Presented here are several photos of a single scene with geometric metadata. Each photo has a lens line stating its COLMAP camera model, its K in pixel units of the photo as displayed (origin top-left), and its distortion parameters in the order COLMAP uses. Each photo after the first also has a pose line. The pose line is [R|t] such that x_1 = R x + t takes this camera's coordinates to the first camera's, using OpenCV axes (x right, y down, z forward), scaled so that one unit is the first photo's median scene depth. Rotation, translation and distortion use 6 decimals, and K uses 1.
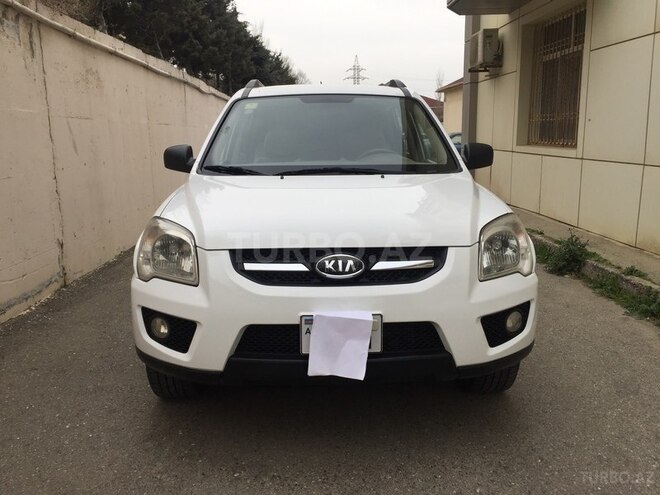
lens RADIAL K [[567.7, 0, 332.4], [0, 567.7, 244.9], [0, 0, 1]] dist [0.089191, -0.108321]
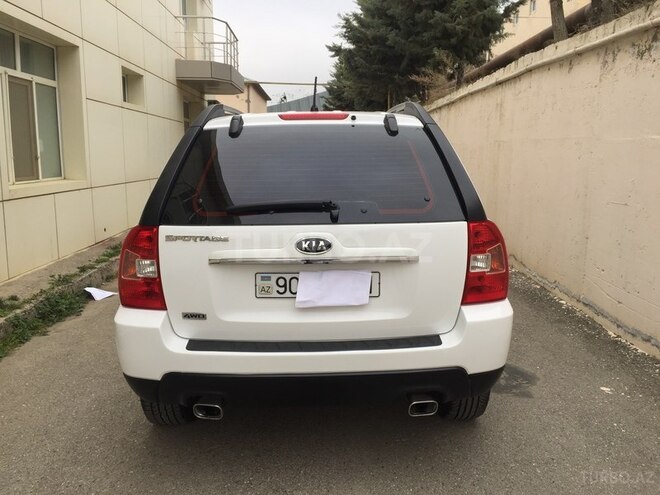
lens RADIAL K [[567.7, 0, 329.3], [0, 567.7, 248.9], [0, 0, 1]] dist [0.089191, -0.108321]
pose [[-0.999977, 0.005361, 0.004126, -0.049995], [0.006470, 0.936001, 0.351937, -0.565168], [-0.001975, 0.351955, -0.936015, 2.757131]]
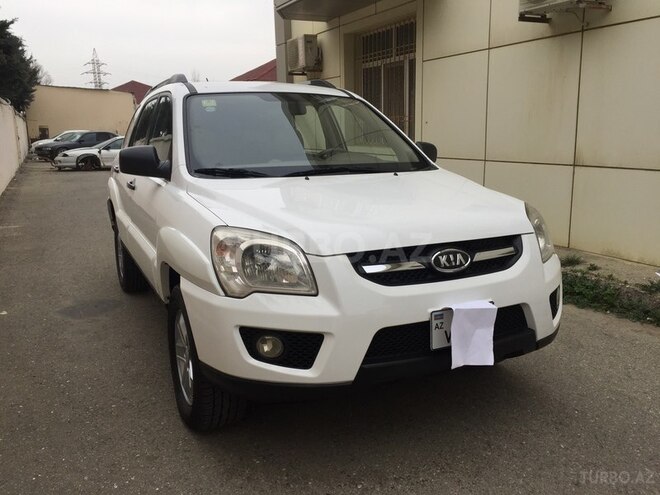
lens RADIAL K [[567.7, 0, 334.3], [0, 567.7, 243.9], [0, 0, 1]] dist [0.089191, -0.108321]
pose [[0.911426, -0.078096, 0.403984, -0.414741], [0.079204, 0.996760, 0.013999, -0.016310], [-0.403768, 0.019238, 0.914659, 0.094425]]
